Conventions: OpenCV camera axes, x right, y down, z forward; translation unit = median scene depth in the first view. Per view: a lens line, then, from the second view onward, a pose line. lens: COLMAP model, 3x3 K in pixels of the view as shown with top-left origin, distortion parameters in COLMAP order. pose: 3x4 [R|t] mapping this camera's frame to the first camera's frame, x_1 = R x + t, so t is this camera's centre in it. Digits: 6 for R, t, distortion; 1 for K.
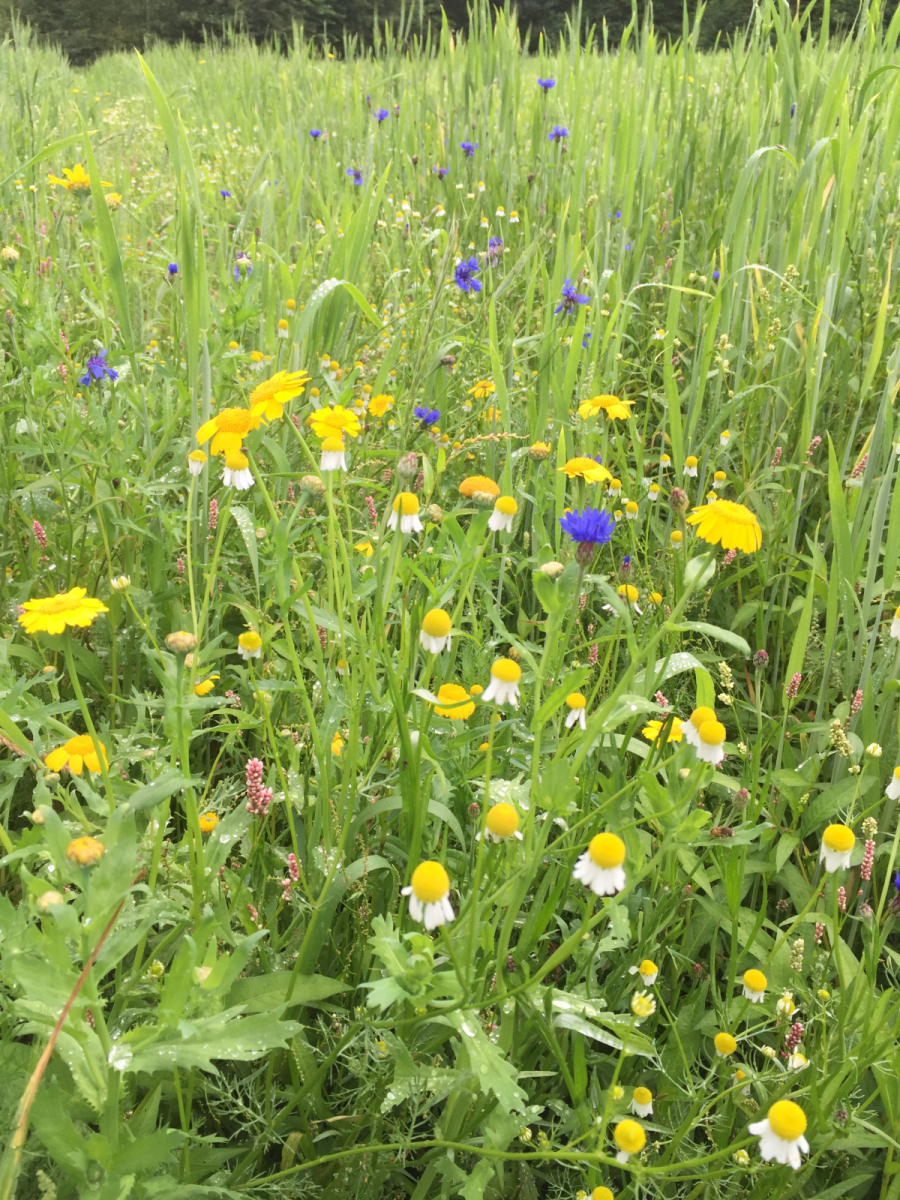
lens RADIAL K [[922.1, 0, 450.0], [0, 922.1, 600.0], [0, 0, 1]] dist [0.000252, -0.003376]
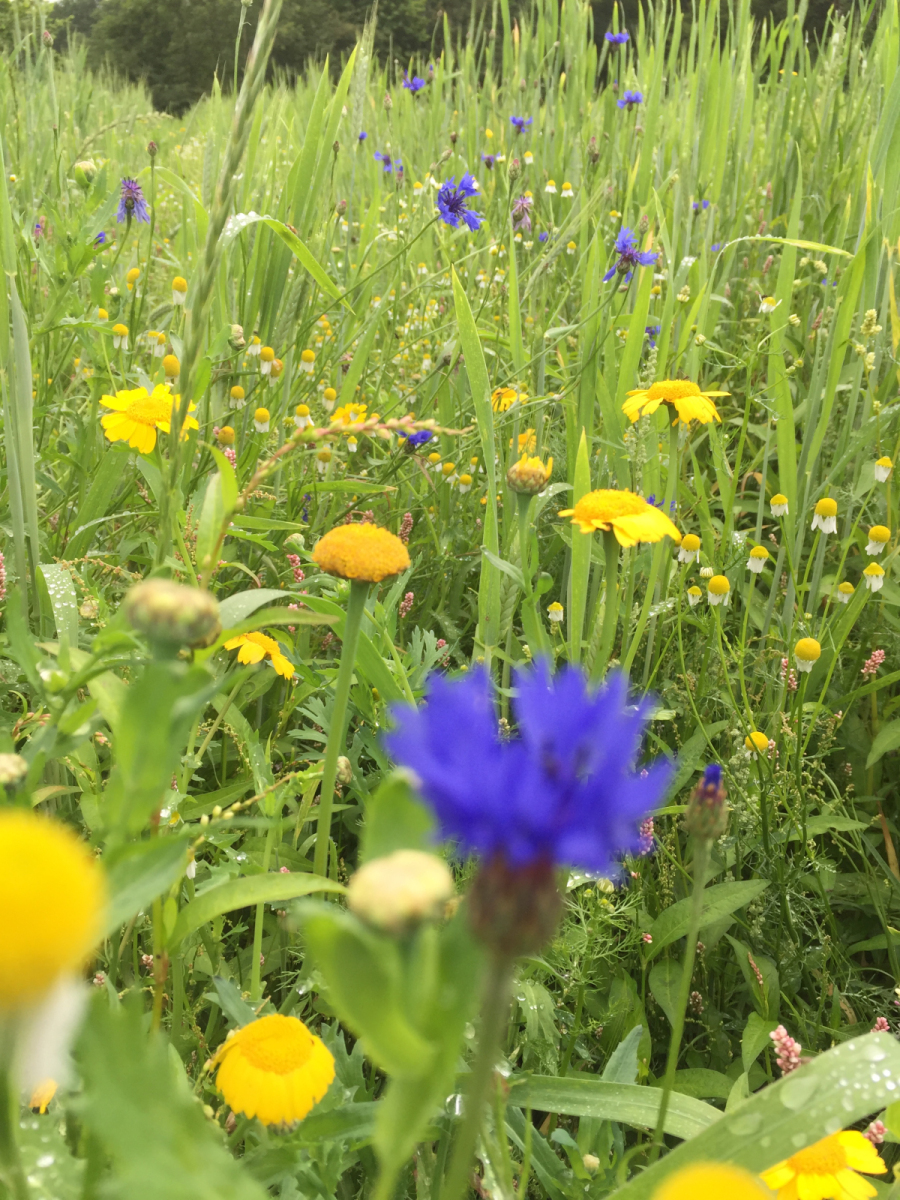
lens RADIAL K [[1006.5, 0, 450.0], [0, 1006.5, 600.0], [0, 0, 1]] dist [-0.009945, 0.068430]
pose [[0.997745, 0.029026, -0.060515, 0.057677], [-0.032327, 0.998001, -0.054310, -0.042860], [0.058818, 0.056144, 0.996689, 0.307229]]
